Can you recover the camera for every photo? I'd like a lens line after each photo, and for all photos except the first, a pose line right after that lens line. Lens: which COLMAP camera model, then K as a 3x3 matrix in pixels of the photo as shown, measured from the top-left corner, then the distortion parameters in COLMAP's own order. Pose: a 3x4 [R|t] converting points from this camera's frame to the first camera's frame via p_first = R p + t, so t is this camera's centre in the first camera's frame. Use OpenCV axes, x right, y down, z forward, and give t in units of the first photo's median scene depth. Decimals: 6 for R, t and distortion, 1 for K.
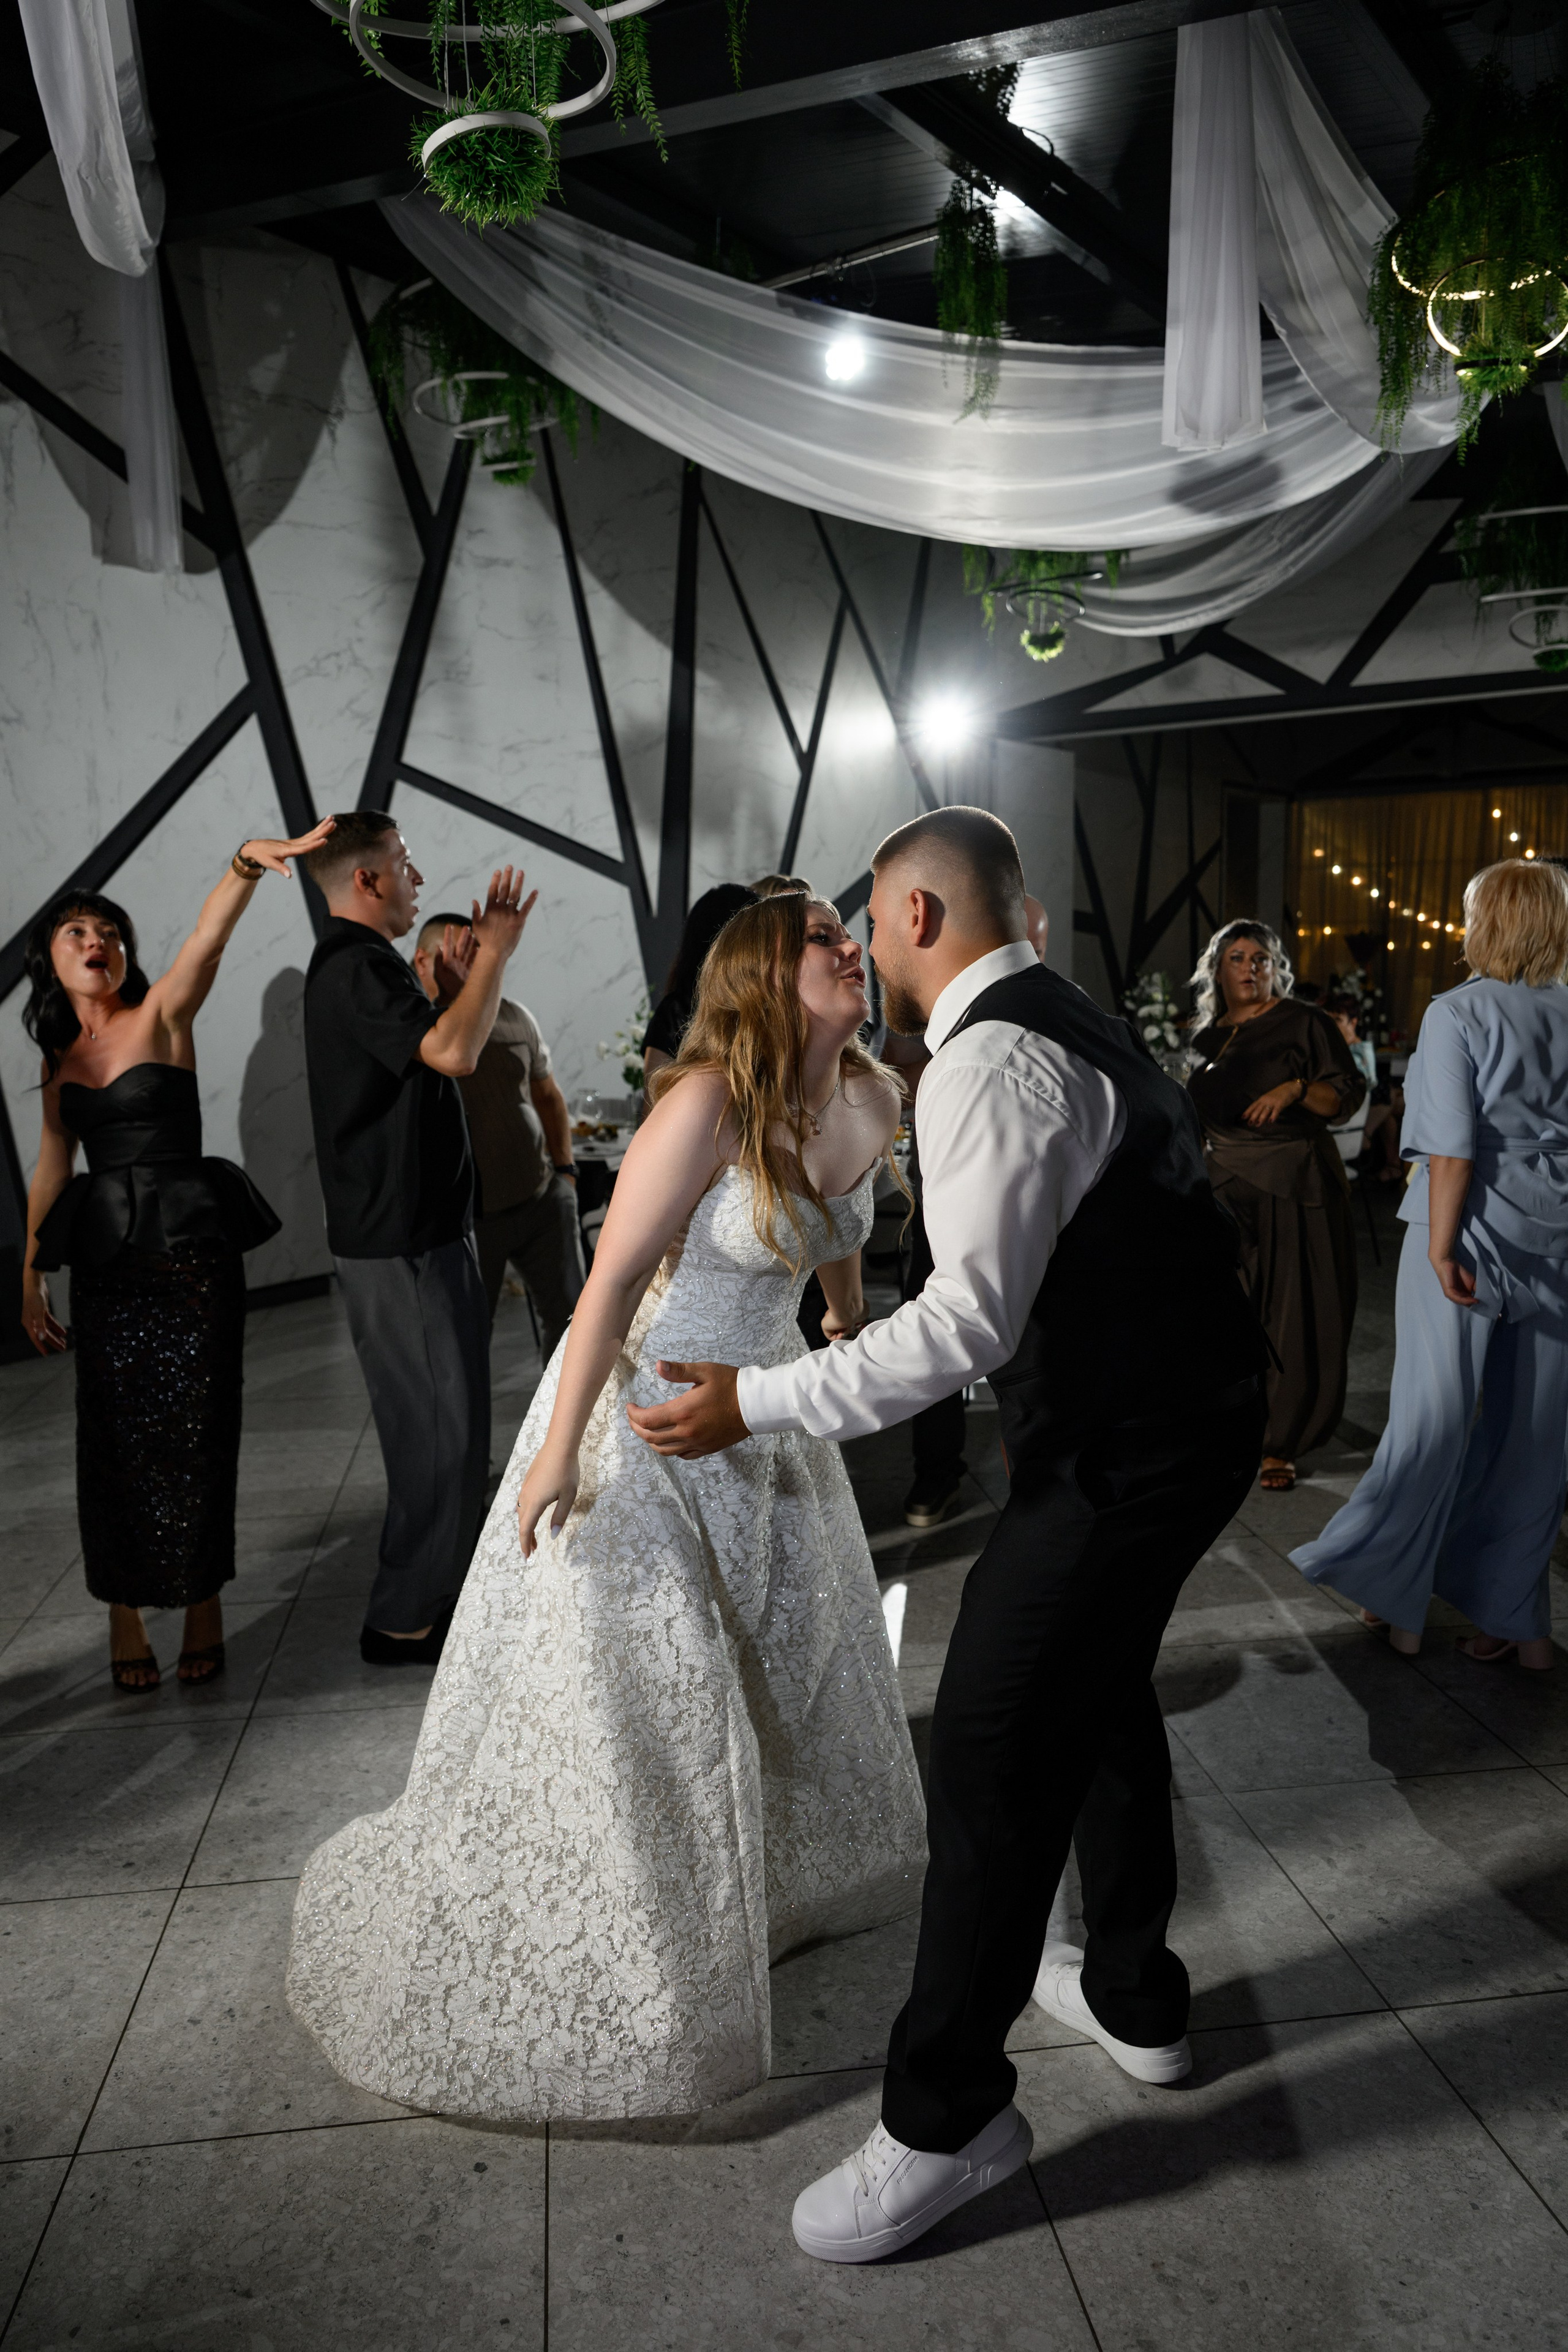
lens RADIAL K [[1642.3, 0, 789.6], [0, 1642.3, 1184.4], [0, 0, 1]] dist [-0.007306, -0.002775]
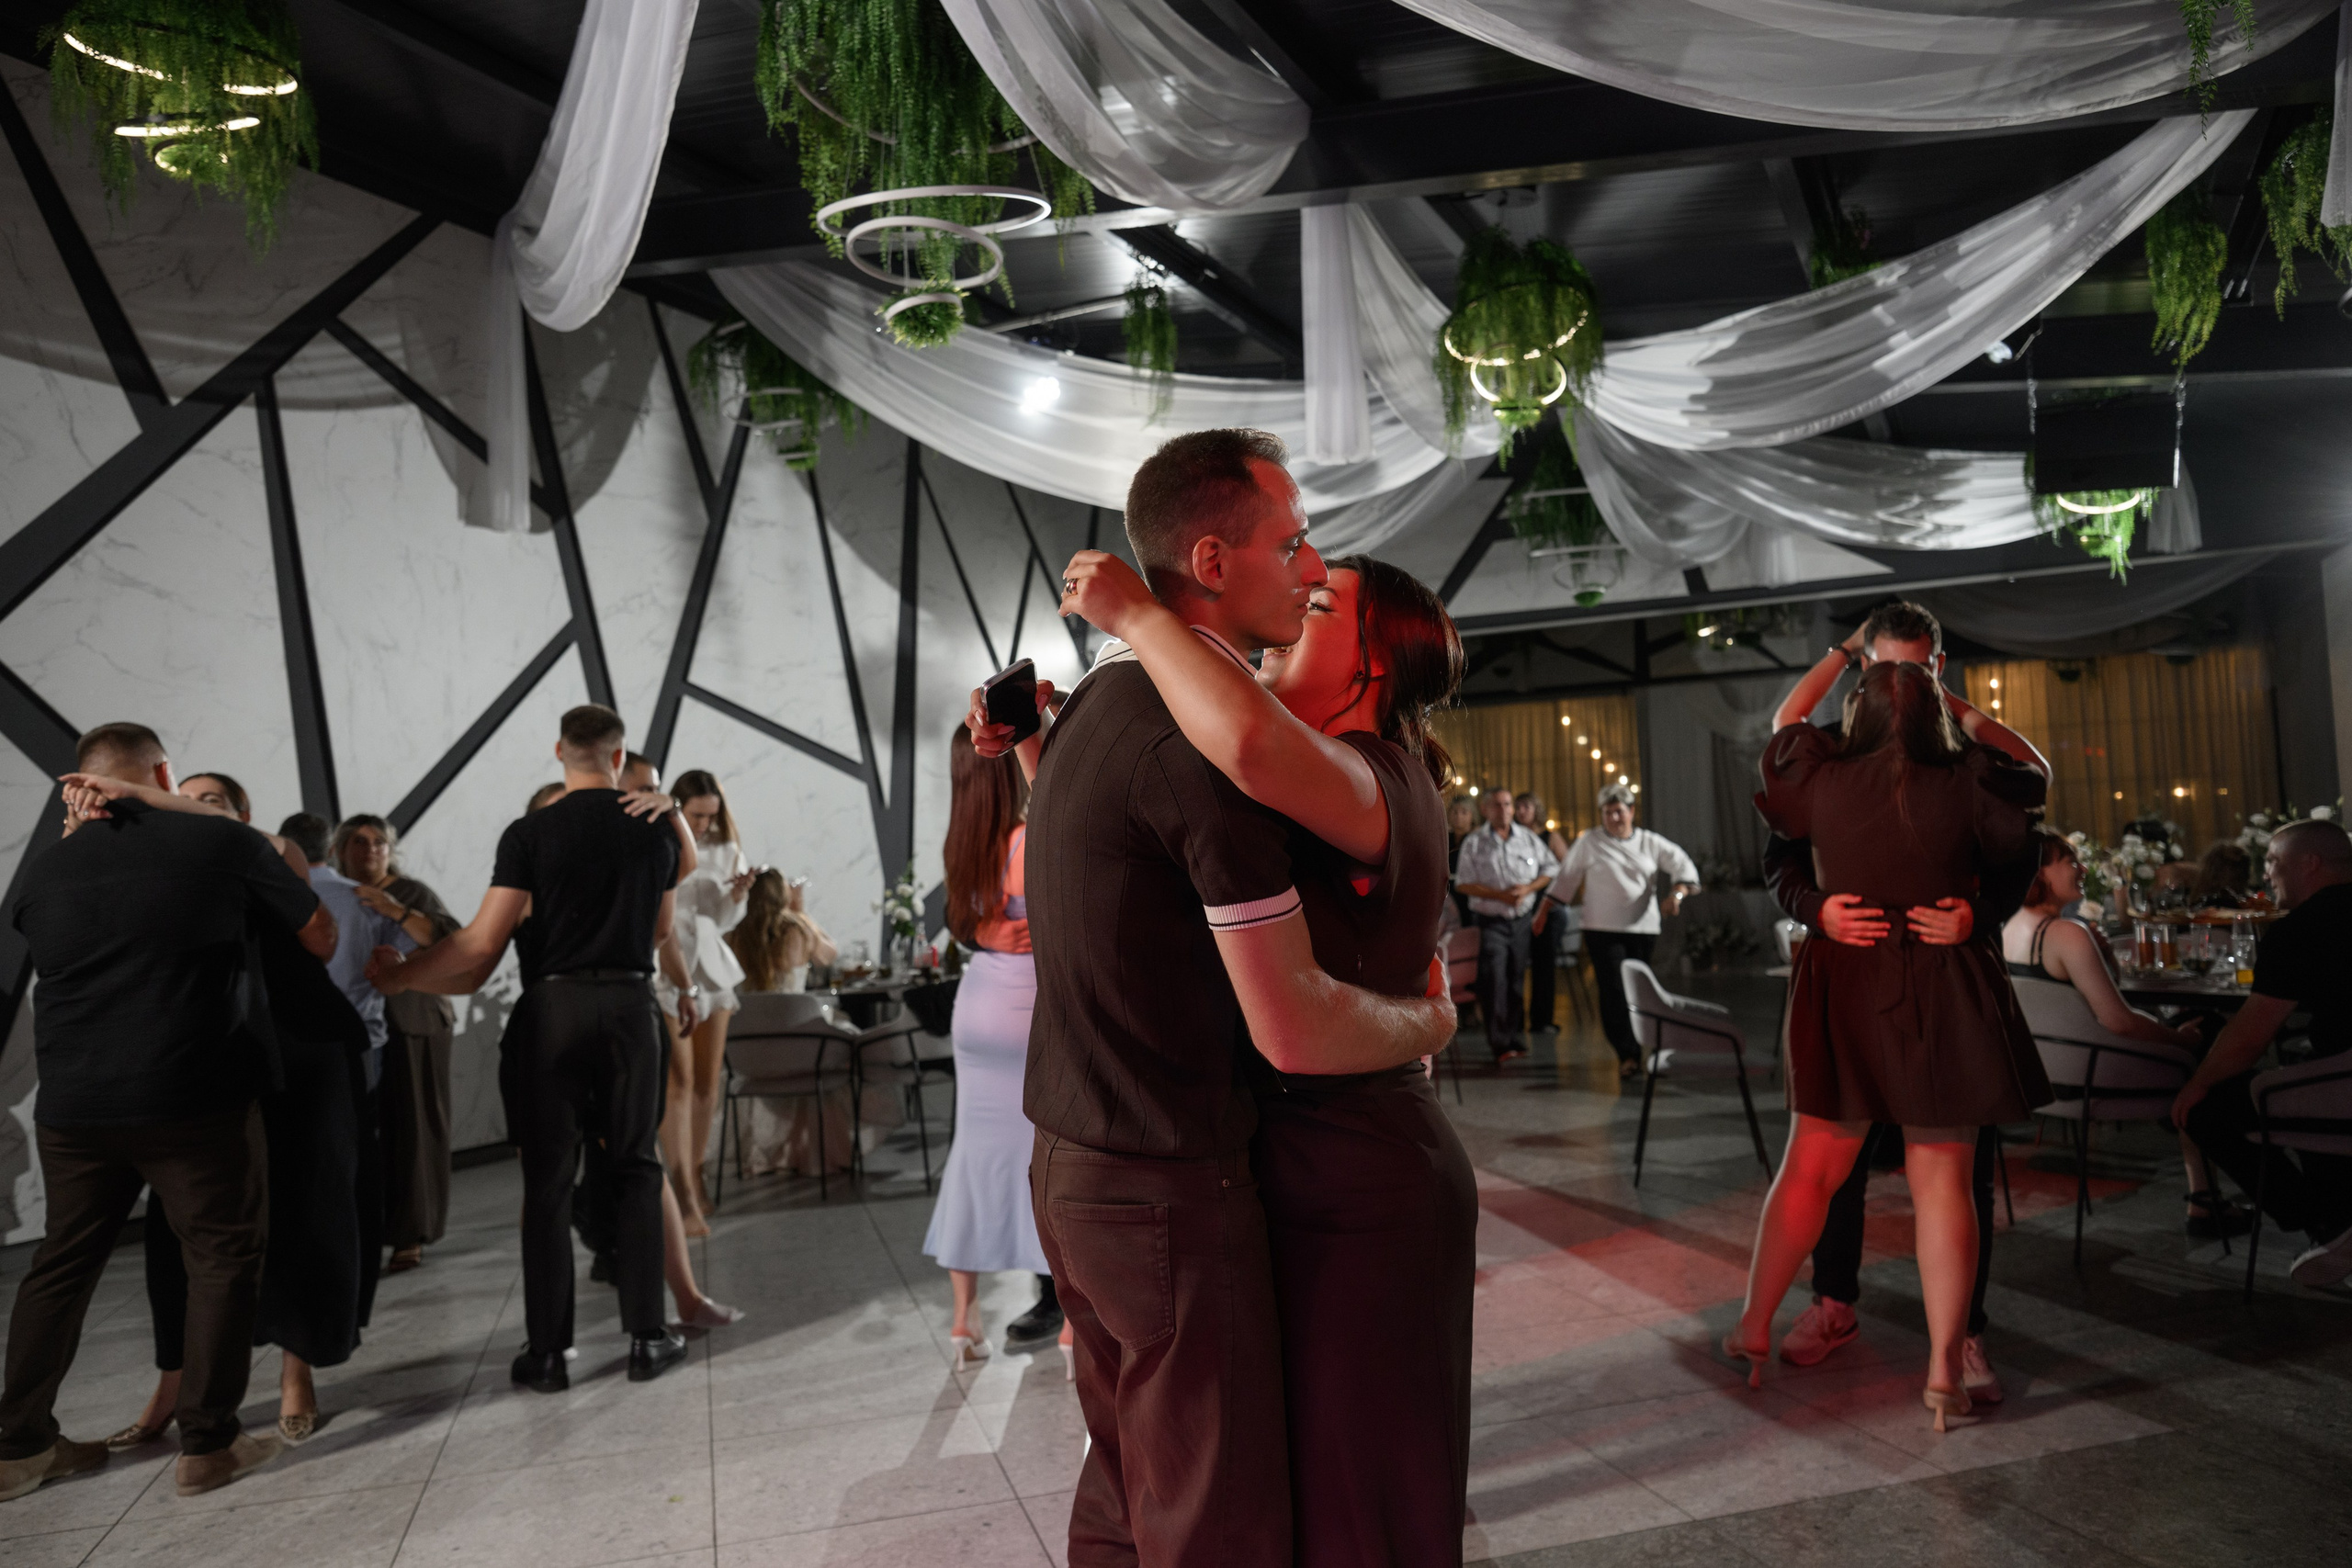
lens RADIAL K [[1642.1, 0, 1176.0], [0, 1642.1, 784.0], [0, 0, 1]] dist [-0.007306, -0.002775]
pose [[0.987449, -0.018953, 0.156798, -0.077052], [0.049097, 0.980423, -0.190682, 0.067946], [-0.150115, 0.195987, 0.969048, -0.219745]]
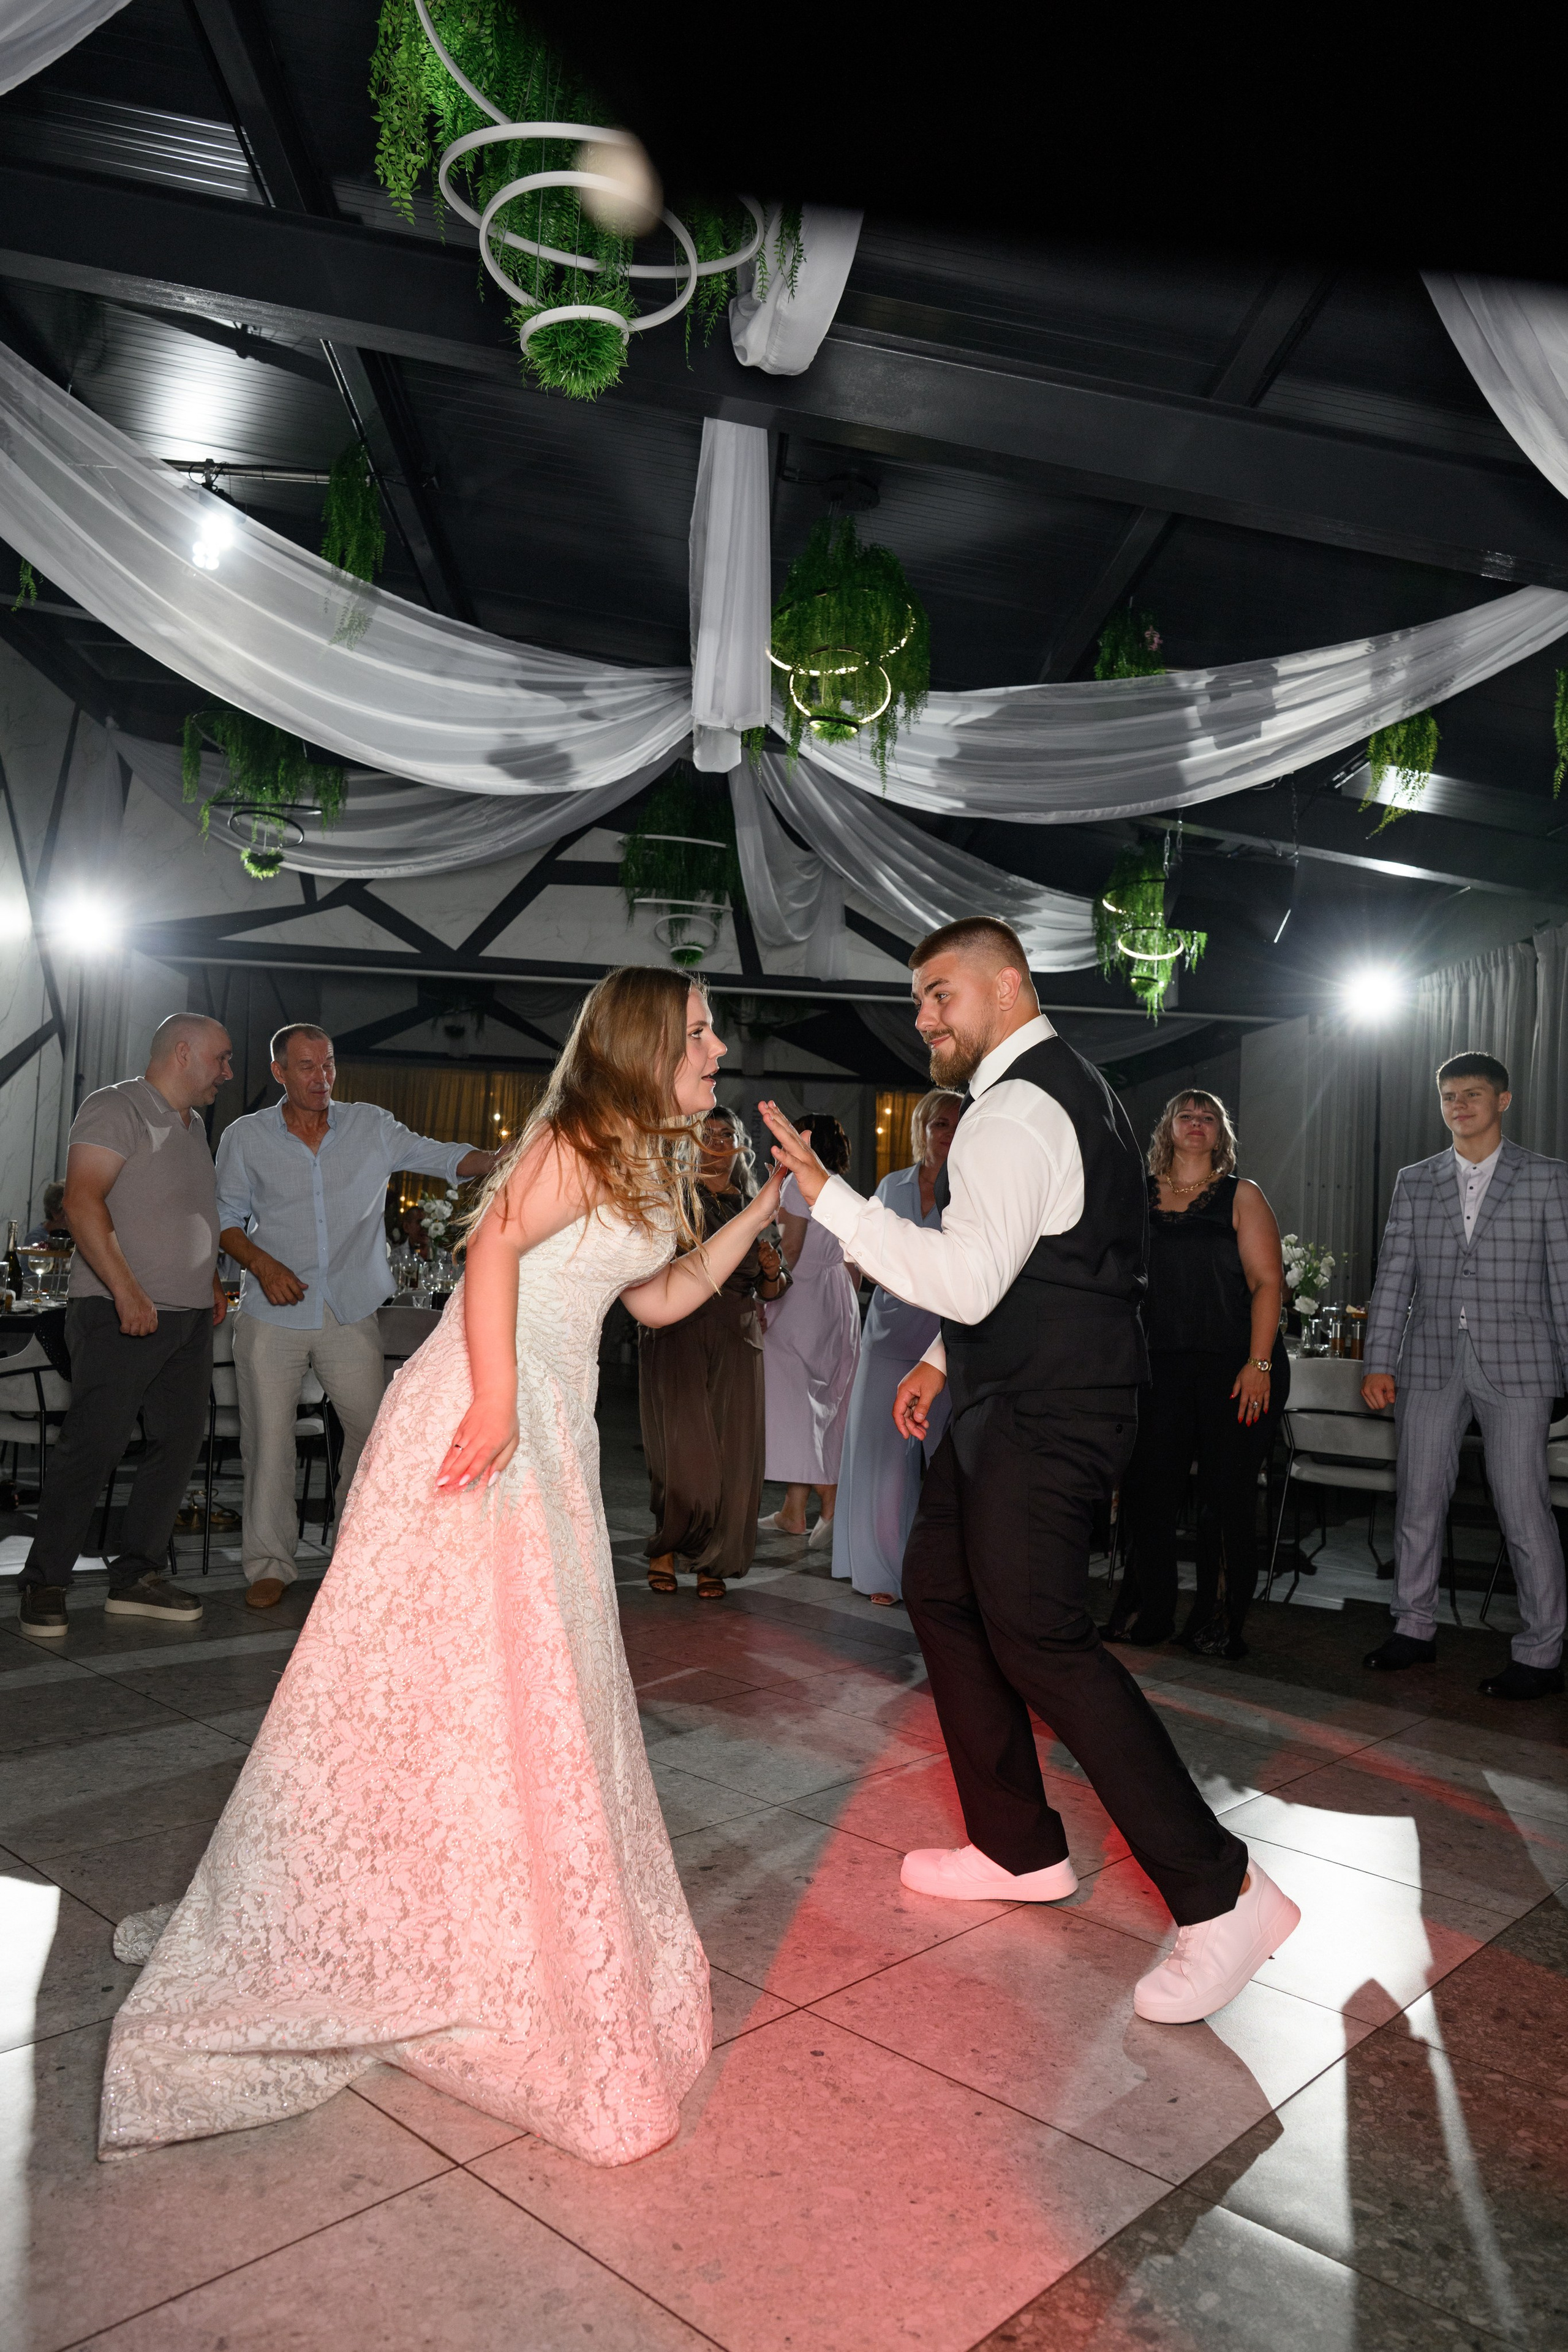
lens RADIAL K [[1642.3, 0, 789.6], [0, 1642.3, 1184.4], [0, 0, 1]] dist [-0.007306, -0.002775]
pose [[0.756812, 0.080405, 0.648668, -0.301935], [0.037477, 0.985435, -0.165874, 0.069395], [-0.652557, 0.149846, 0.742776, 0.041991]]
